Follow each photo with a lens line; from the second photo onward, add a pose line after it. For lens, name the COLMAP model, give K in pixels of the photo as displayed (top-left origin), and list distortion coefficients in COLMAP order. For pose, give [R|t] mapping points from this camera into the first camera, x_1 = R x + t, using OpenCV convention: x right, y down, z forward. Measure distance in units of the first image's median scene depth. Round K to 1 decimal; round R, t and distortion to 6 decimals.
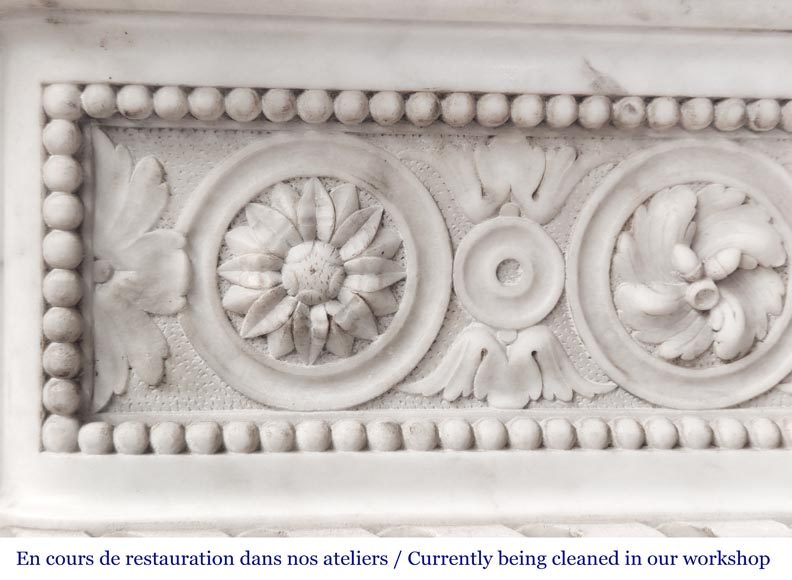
lens RADIAL K [[1276.4, 0, 426.7], [0, 1276.4, 291.5], [0, 0, 1]] dist [0.051078, 0.067817]
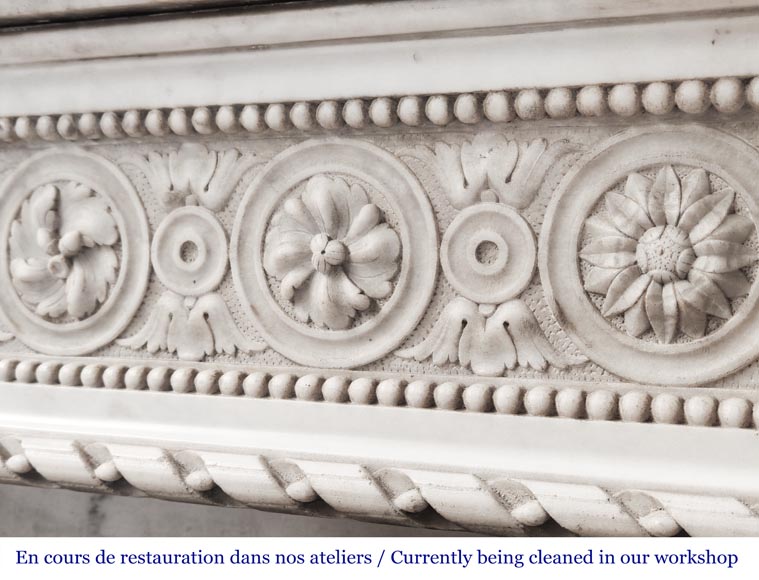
lens RADIAL K [[1194.9, 0, 379.5], [0, 1194.9, 290.0], [0, 0, 1]] dist [0.038626, -0.067020]
pose [[0.871391, 0.012727, -0.490423, 0.505124], [-0.006111, 0.999867, 0.015088, 0.002395], [0.490550, -0.010151, 0.871354, 0.044567]]
